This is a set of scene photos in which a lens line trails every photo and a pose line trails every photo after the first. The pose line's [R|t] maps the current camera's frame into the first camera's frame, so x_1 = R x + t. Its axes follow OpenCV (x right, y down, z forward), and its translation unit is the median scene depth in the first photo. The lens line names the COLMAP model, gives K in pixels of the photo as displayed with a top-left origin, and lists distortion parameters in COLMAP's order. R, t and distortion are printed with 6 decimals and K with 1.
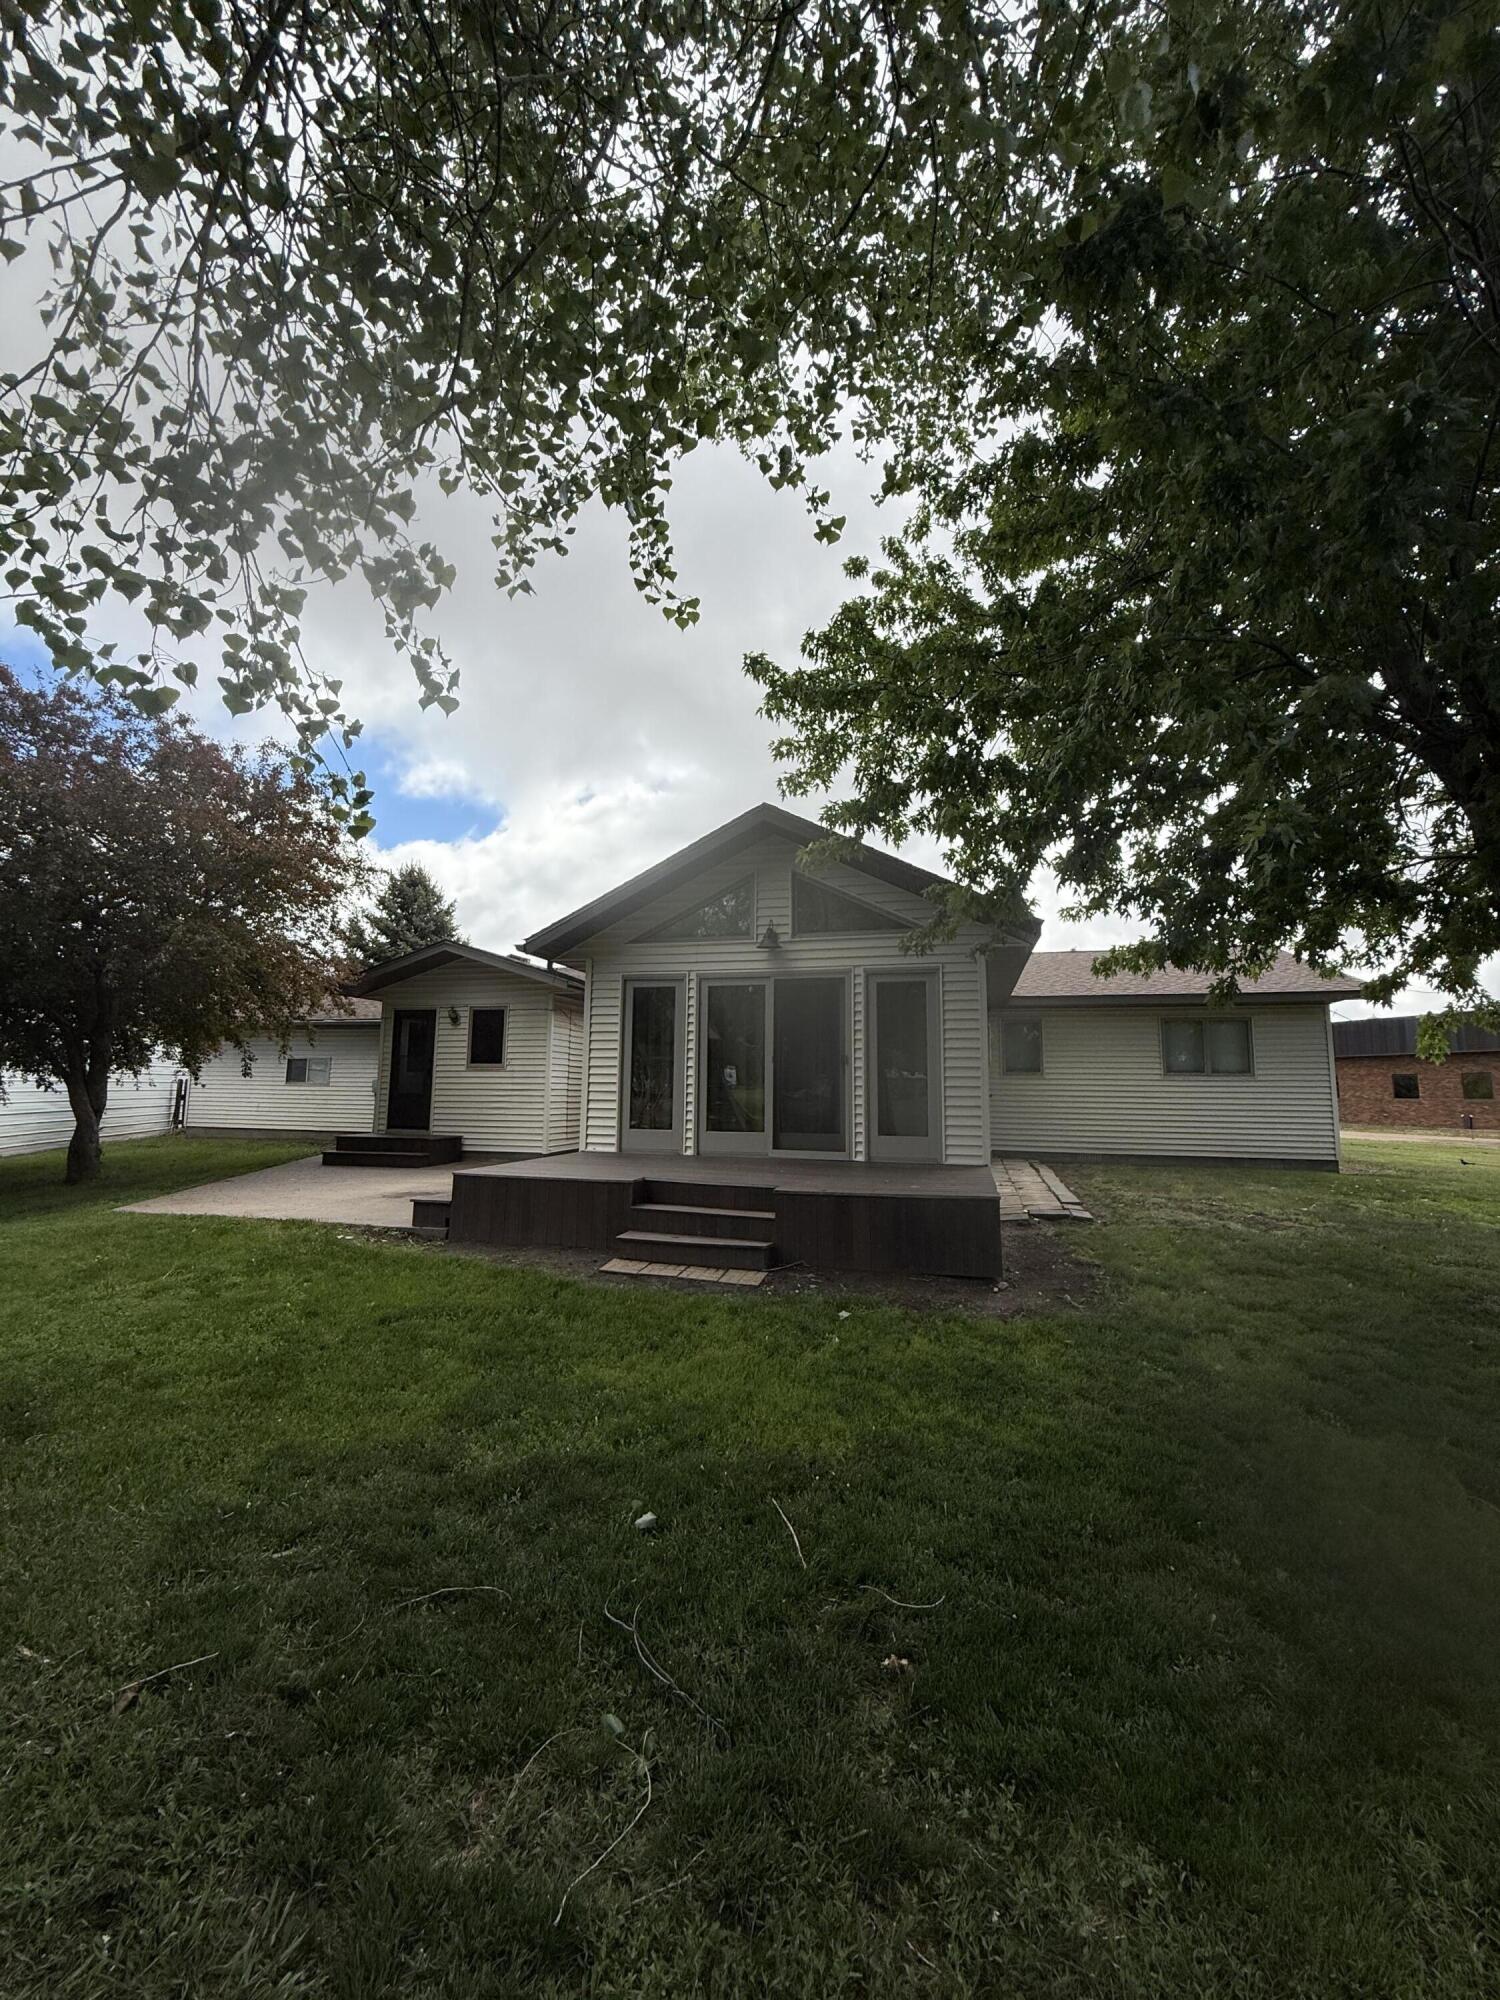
lens RADIAL K [[795.4, 0, 764.9], [0, 795.4, 994.6], [0, 0, 1]] dist [0.002623, 0.001076]
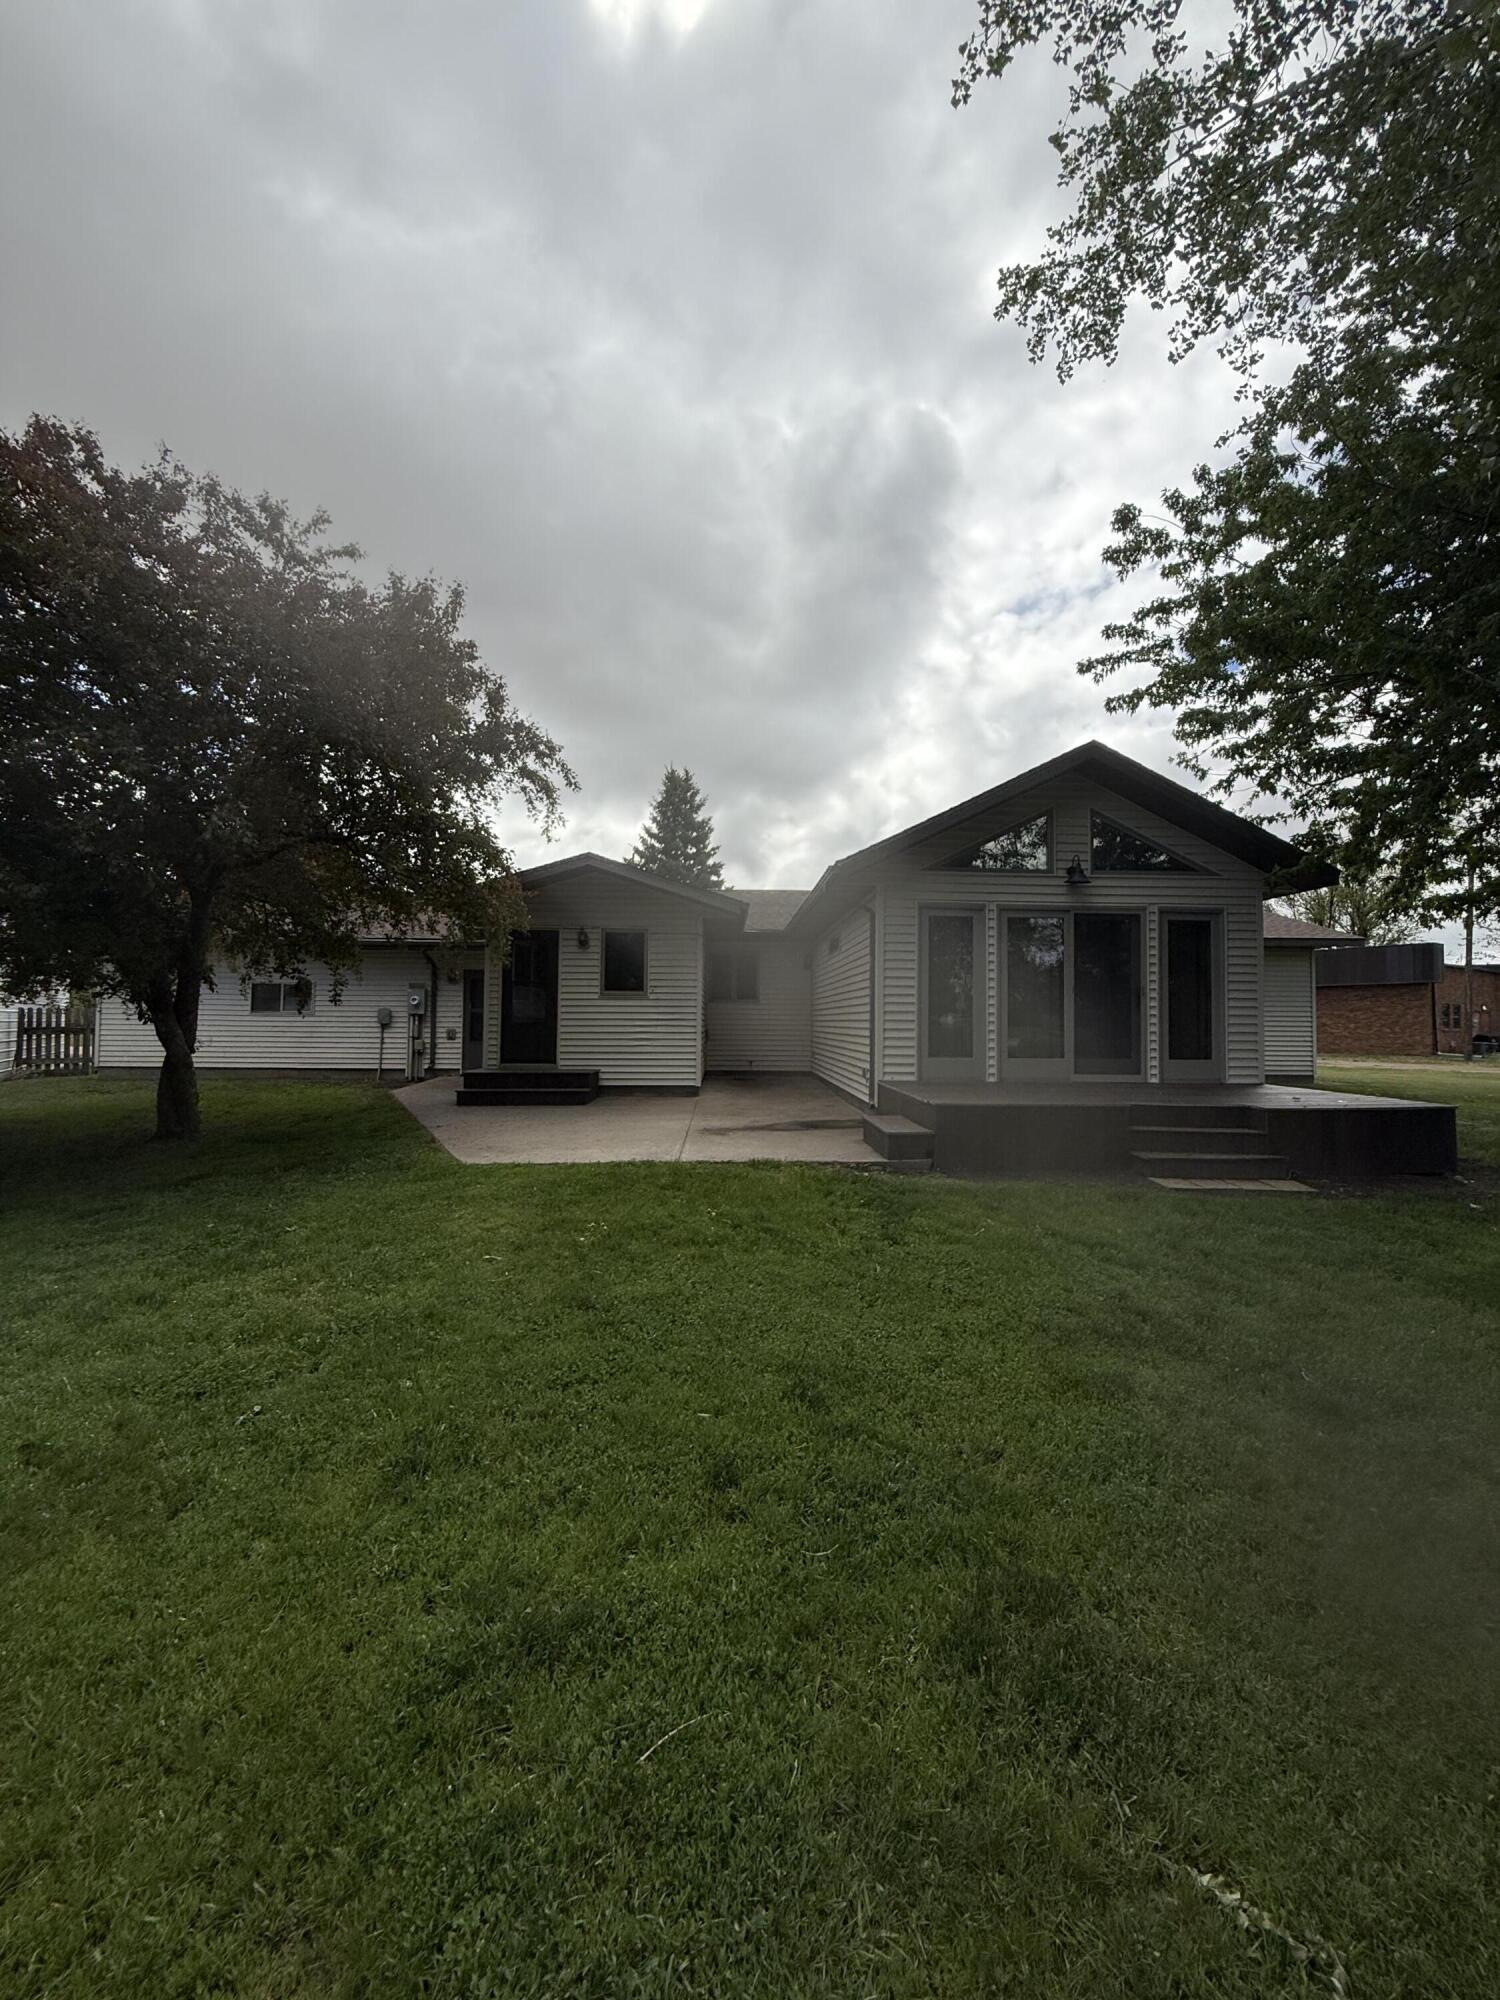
lens RADIAL K [[795.4, 0, 753.1], [0, 795.4, 996.9], [0, 0, 1]] dist [0.002623, 0.001076]
pose [[0.953104, 0.005791, 0.302586, -0.637433], [-0.033082, 0.995819, 0.085146, 0.013912], [-0.300828, -0.091163, 0.949311, 0.115322]]
